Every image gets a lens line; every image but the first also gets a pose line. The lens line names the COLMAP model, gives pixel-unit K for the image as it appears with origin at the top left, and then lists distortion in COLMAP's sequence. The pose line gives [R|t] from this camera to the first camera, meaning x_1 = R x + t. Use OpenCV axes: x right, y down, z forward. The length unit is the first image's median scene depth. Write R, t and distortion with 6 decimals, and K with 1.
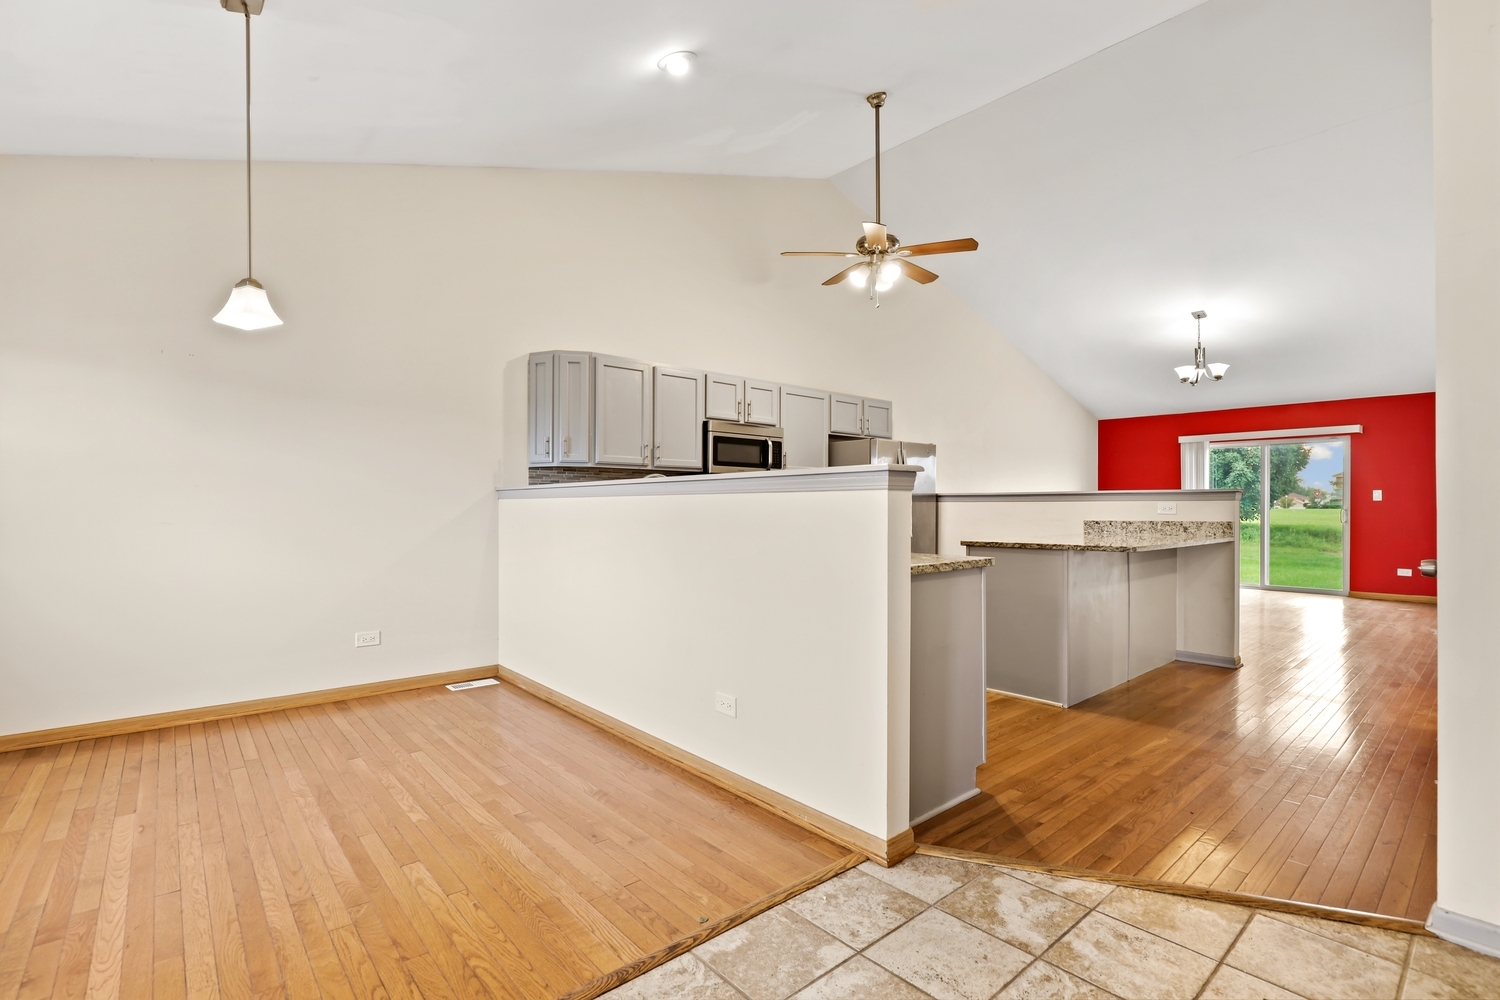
lens RADIAL K [[696.8, 0, 762.7], [0, 696.8, 508.7], [0, 0, 1]] dist [-0.033378, 0.005753]
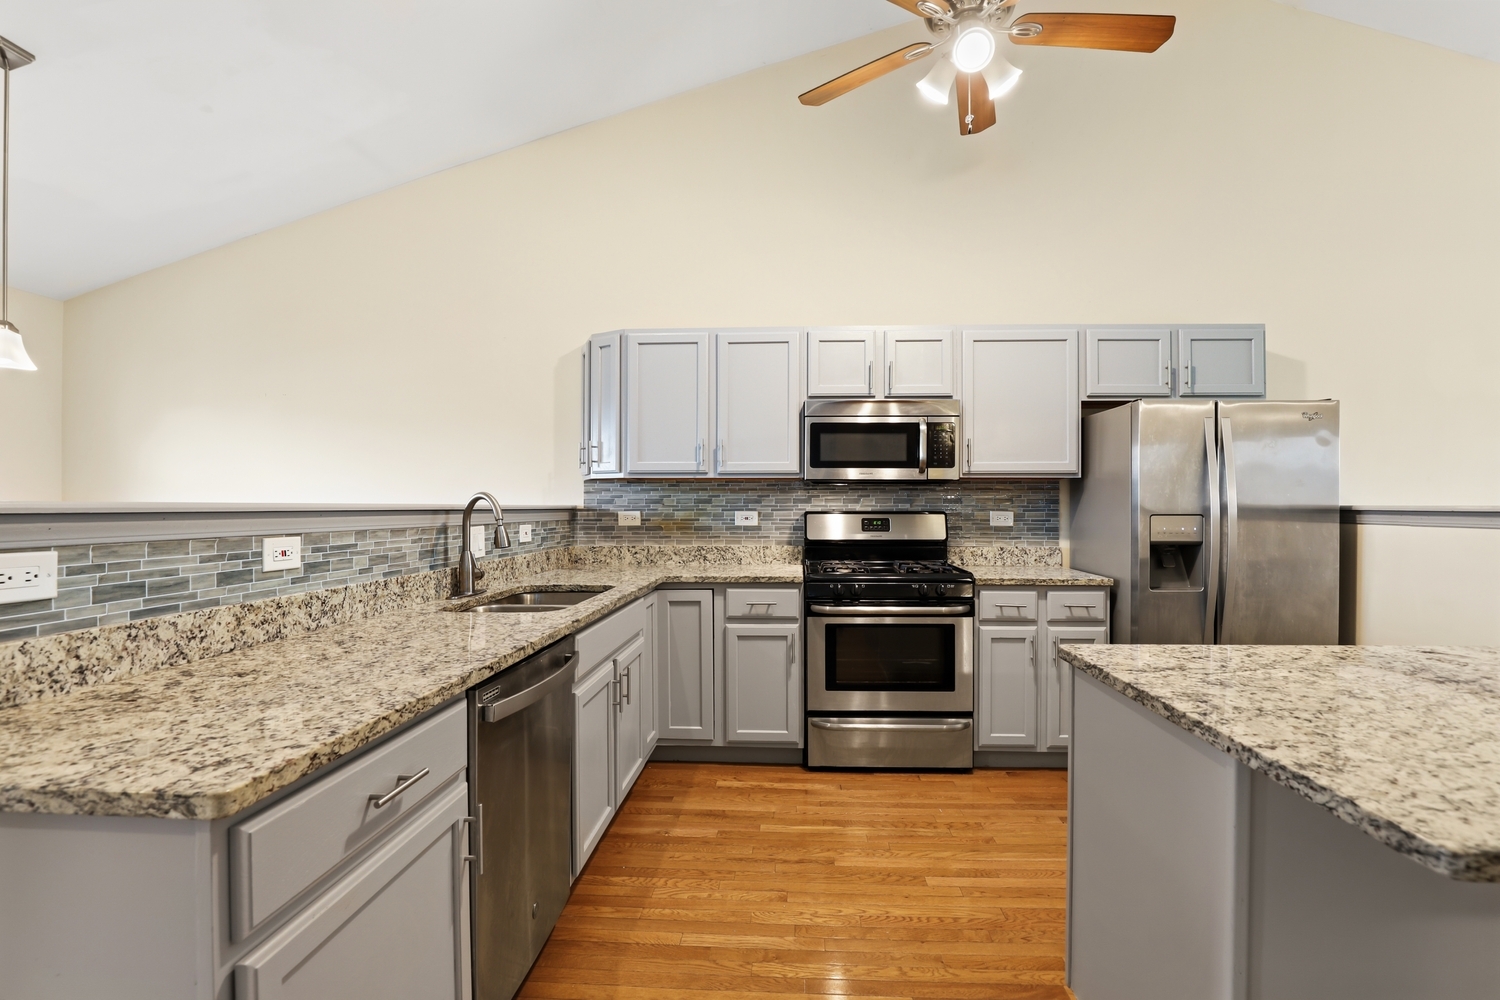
lens RADIAL K [[692.8, 0, 761.6], [0, 692.8, 506.8], [0, 0, 1]] dist [-0.030397, 0.006091]
pose [[0.709432, 0.001086, -0.704773, 0.343522], [-0.001463, 0.999999, 0.000069, -0.024020], [0.704773, 0.000982, 0.709433, 0.476447]]
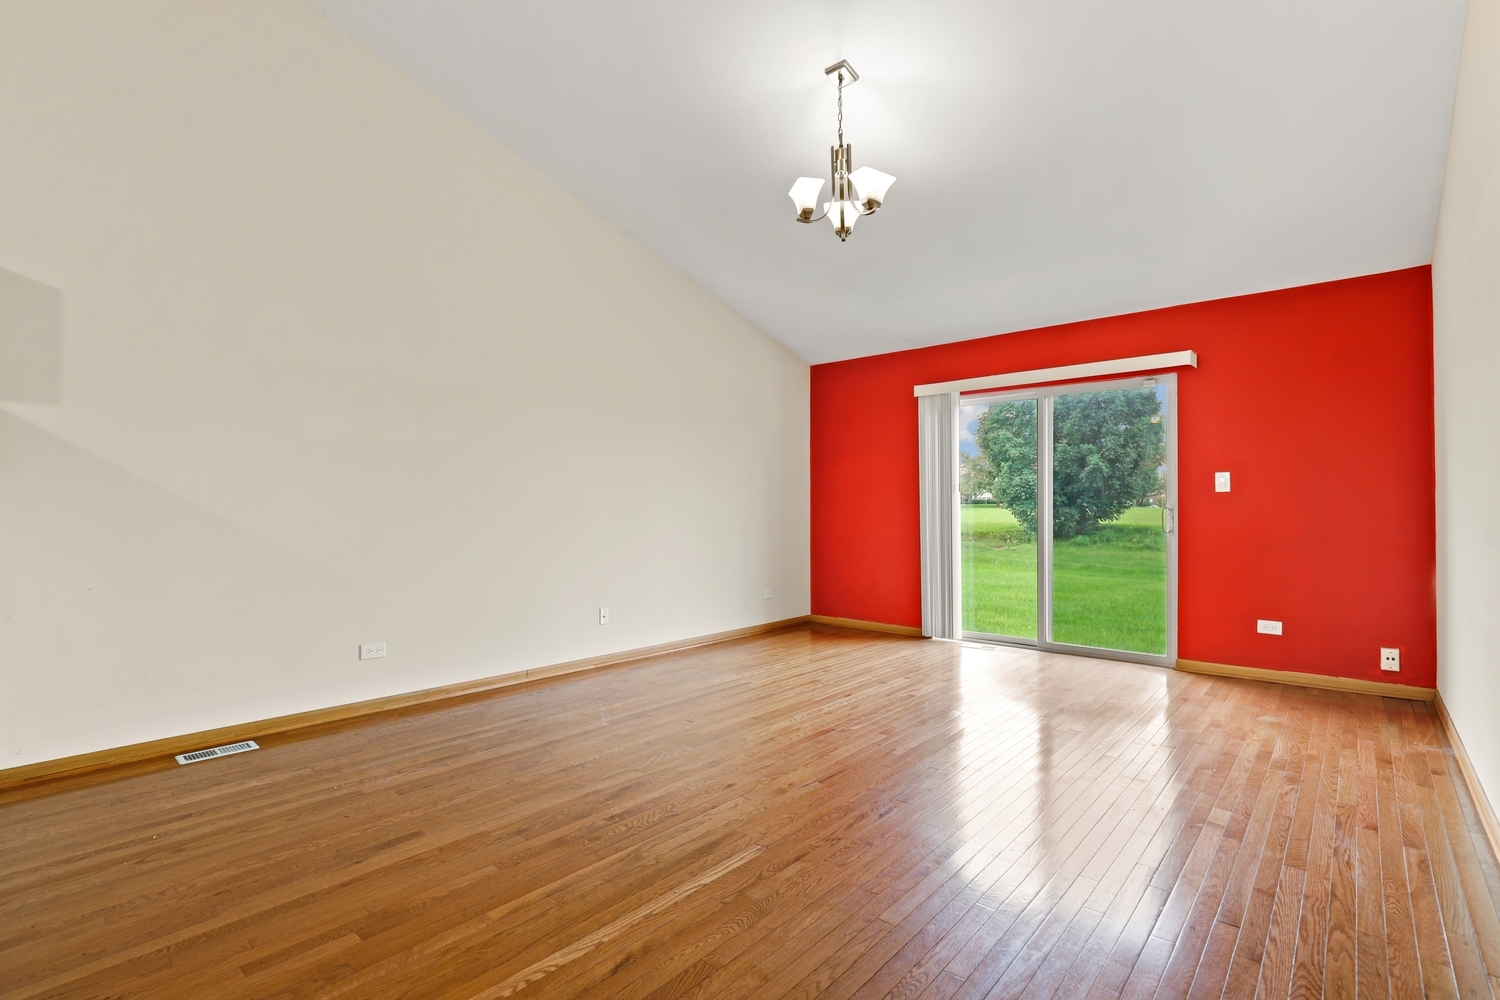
lens RADIAL K [[696.8, 0, 762.7], [0, 696.8, 508.7], [0, 0, 1]] dist [-0.033378, 0.005753]
pose [[0.992308, -0.004117, 0.123729, 0.708540], [0.004290, 0.999990, -0.001135, 0.000821], [-0.123723, 0.001657, 0.992315, 0.754413]]
